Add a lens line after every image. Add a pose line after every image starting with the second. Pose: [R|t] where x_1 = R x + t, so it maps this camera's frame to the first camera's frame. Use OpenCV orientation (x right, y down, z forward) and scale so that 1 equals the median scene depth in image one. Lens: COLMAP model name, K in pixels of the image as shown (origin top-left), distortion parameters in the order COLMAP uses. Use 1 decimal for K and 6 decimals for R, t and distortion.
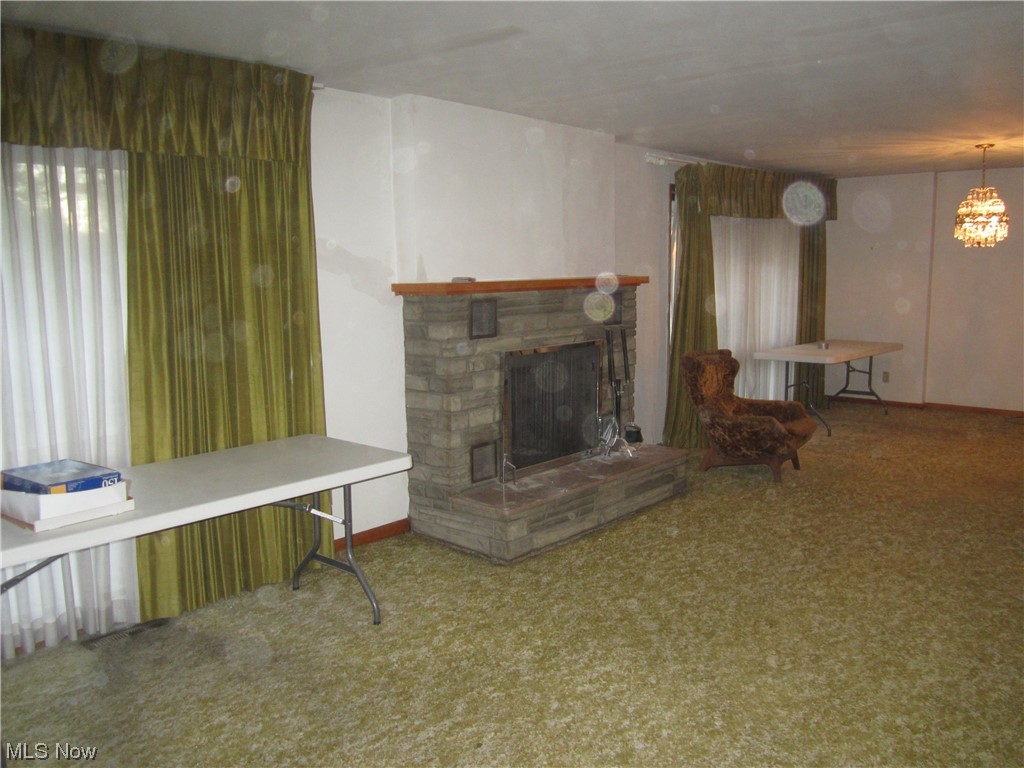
lens RADIAL K [[840.1, 0, 509.0], [0, 840.1, 383.8], [0, 0, 1]] dist [-0.052431, 0.013626]
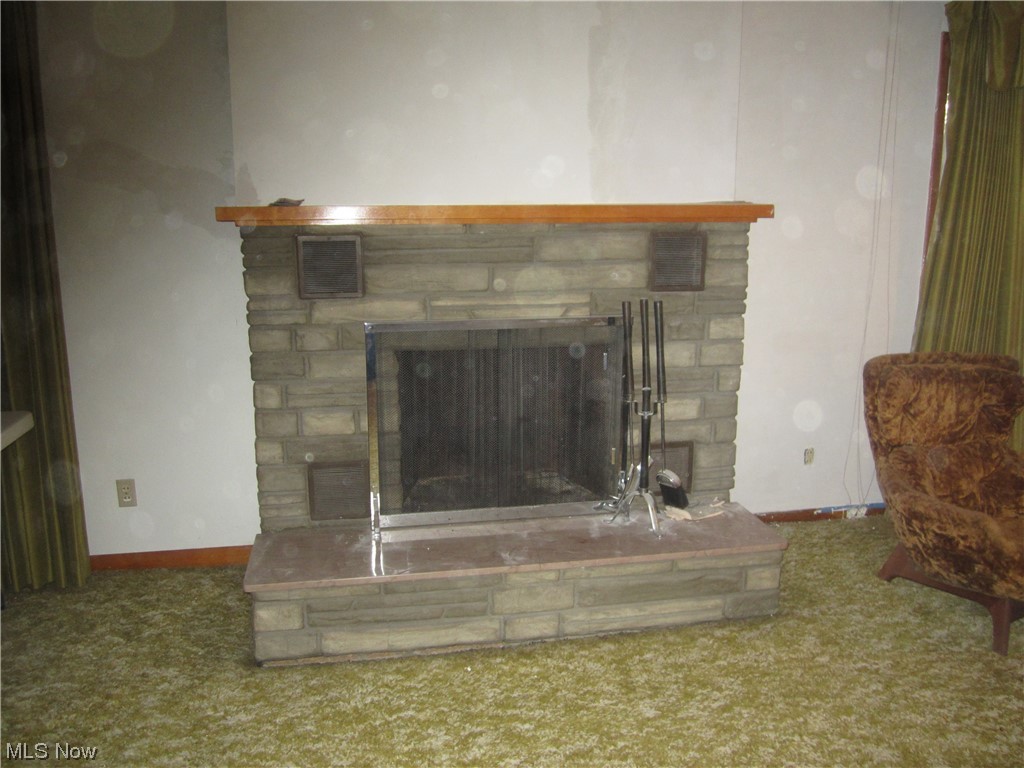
lens RADIAL K [[840.1, 0, 509.0], [0, 840.1, 383.8], [0, 0, 1]] dist [-0.052431, 0.013626]
pose [[0.788088, 0.138354, -0.599812, 0.435646], [-0.092083, 0.989947, 0.107356, -0.067743], [0.608636, -0.029374, 0.792906, 0.563764]]
